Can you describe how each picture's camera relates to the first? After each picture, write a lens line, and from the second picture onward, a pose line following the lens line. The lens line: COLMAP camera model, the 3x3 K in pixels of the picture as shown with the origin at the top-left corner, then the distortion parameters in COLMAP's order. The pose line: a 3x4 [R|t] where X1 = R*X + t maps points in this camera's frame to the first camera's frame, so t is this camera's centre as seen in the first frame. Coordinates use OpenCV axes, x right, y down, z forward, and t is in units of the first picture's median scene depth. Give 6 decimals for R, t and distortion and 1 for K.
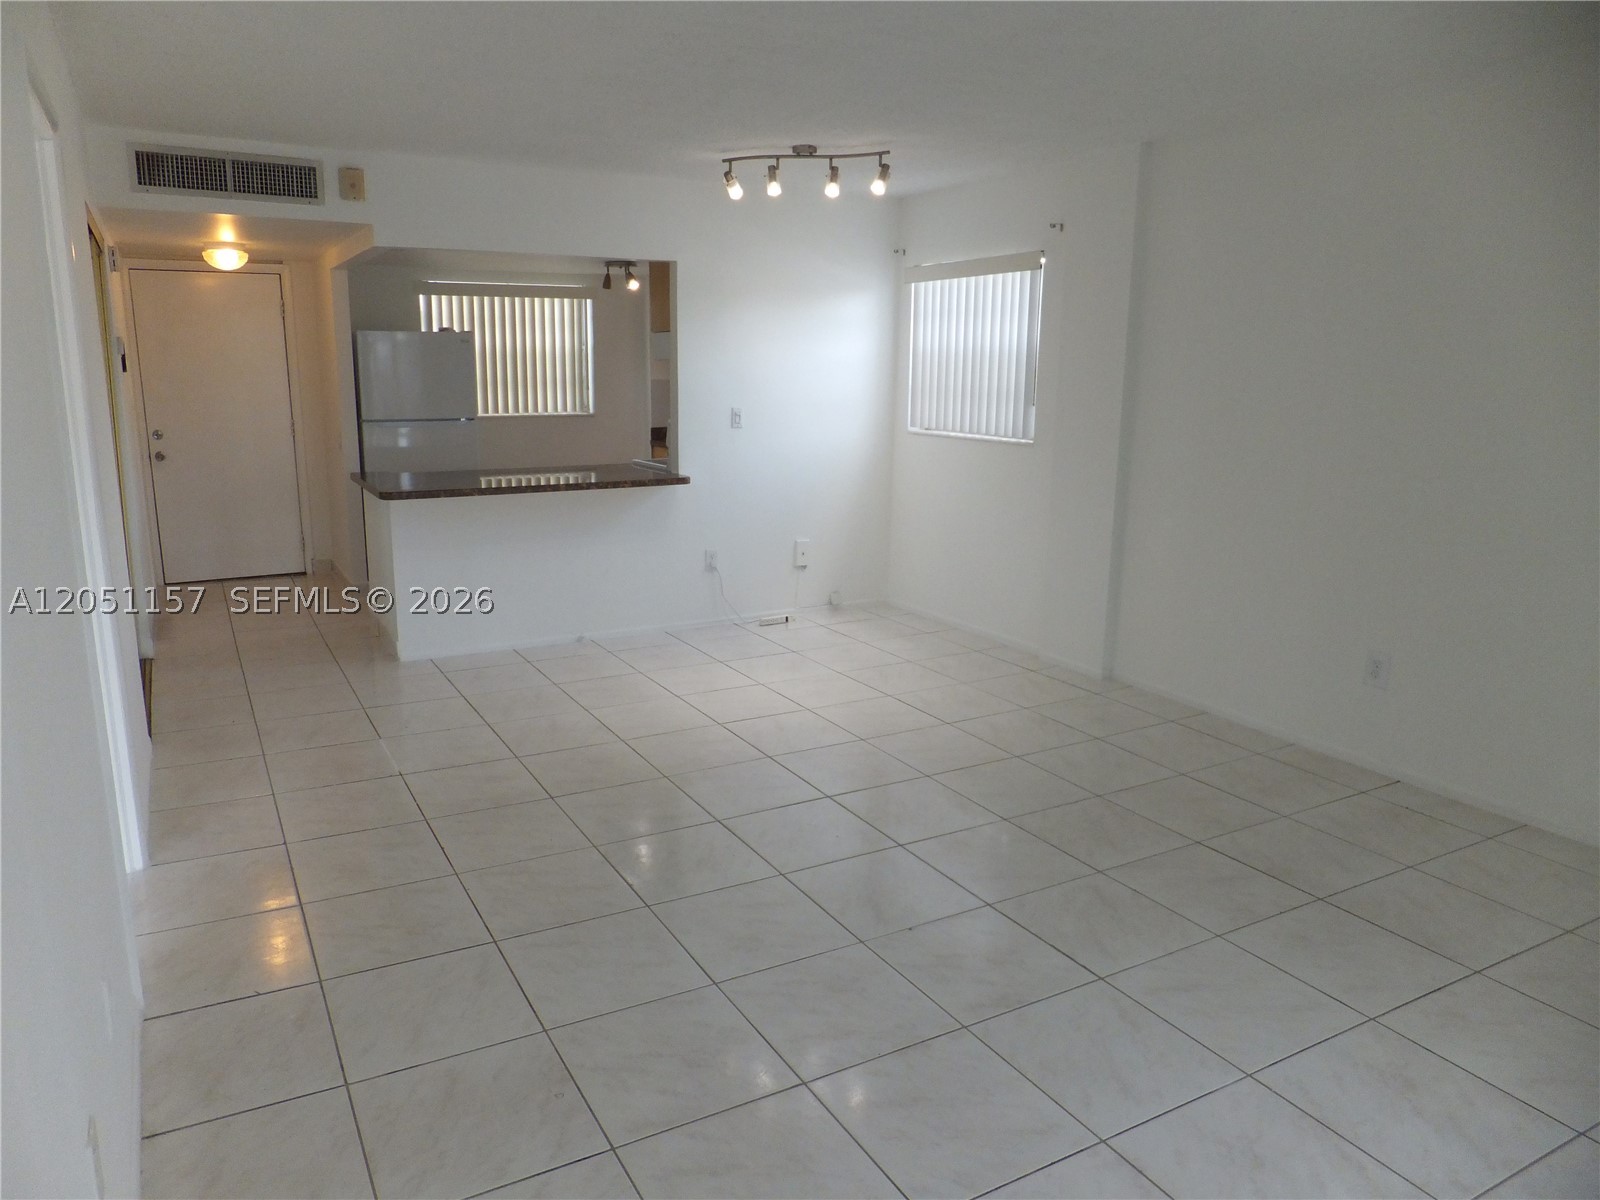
lens RADIAL K [[1114.6, 0, 800.8], [0, 1114.6, 603.9], [0, 0, 1]] dist [-0.050799, 0.050860]
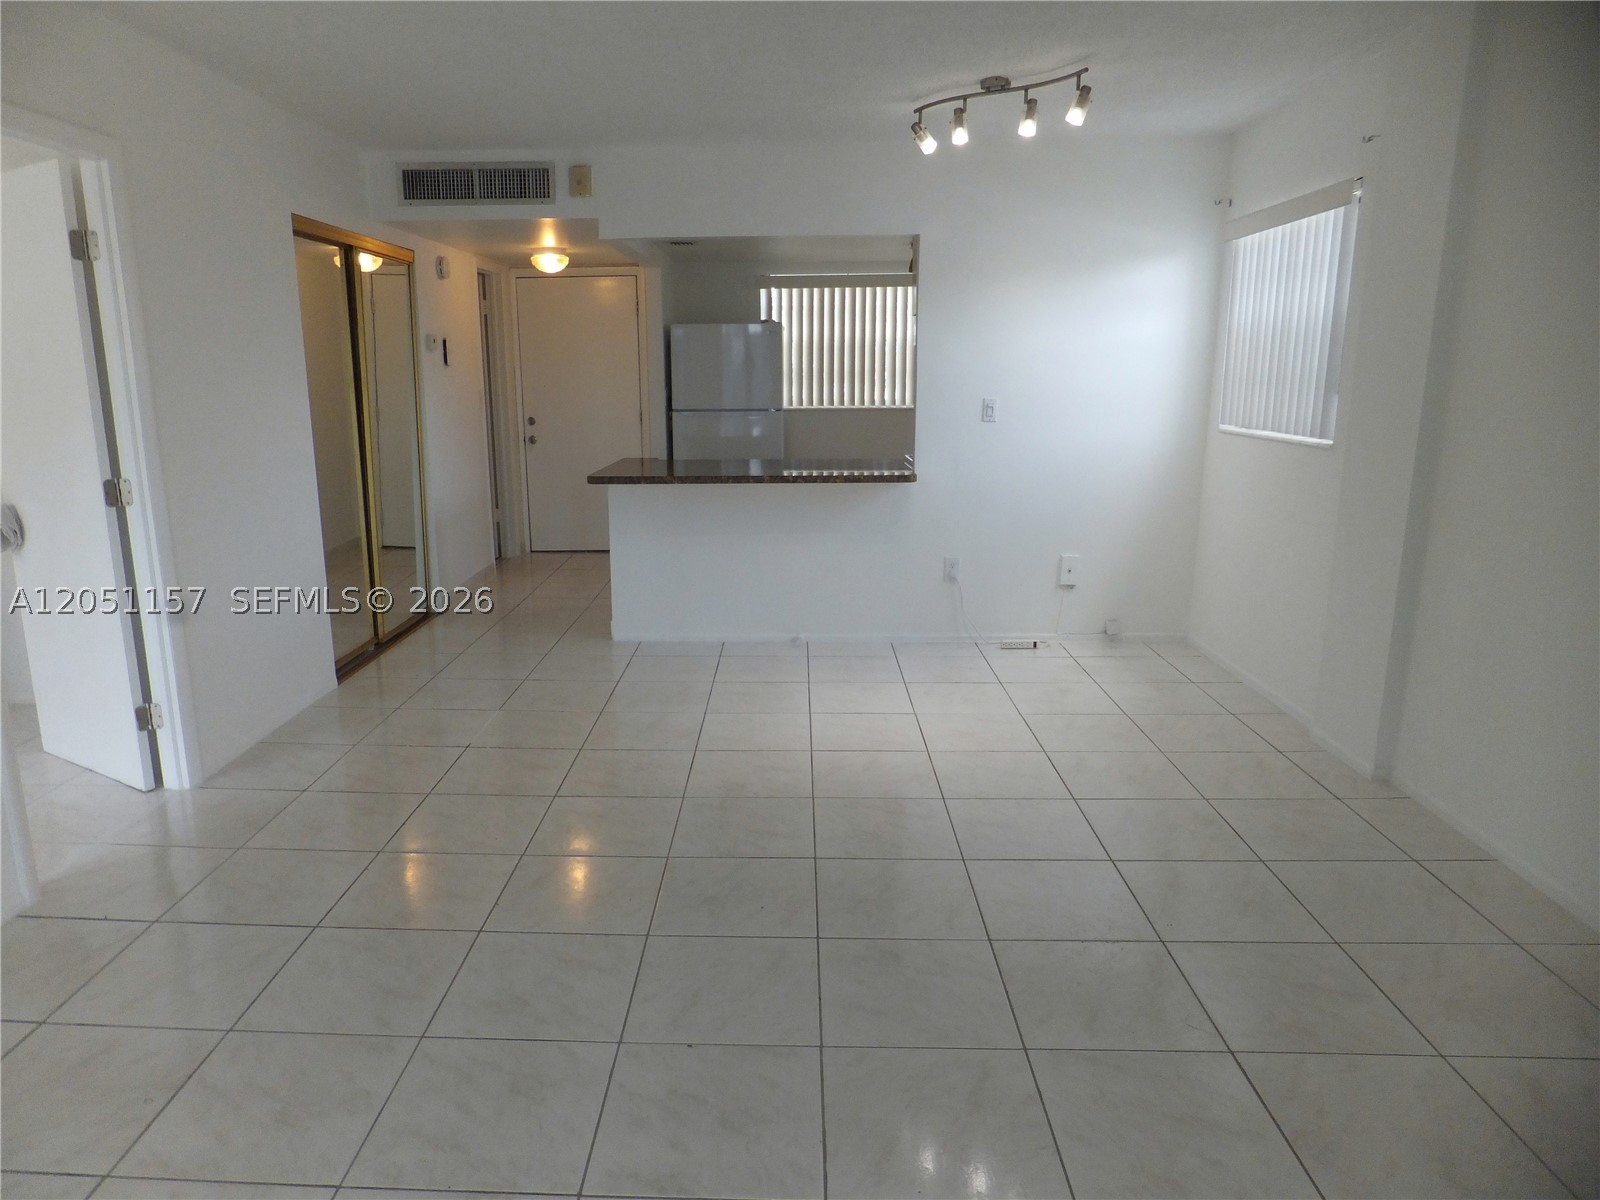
lens RADIAL K [[1091.4, 0, 742.0], [0, 1091.4, 601.7], [0, 0, 1]] dist [0.000837, 0.004125]
pose [[0.845147, 0.097323, -0.525599, 0.239366], [-0.096554, 0.994906, 0.028966, -0.022288], [0.525741, 0.026268, 0.850239, 0.164564]]
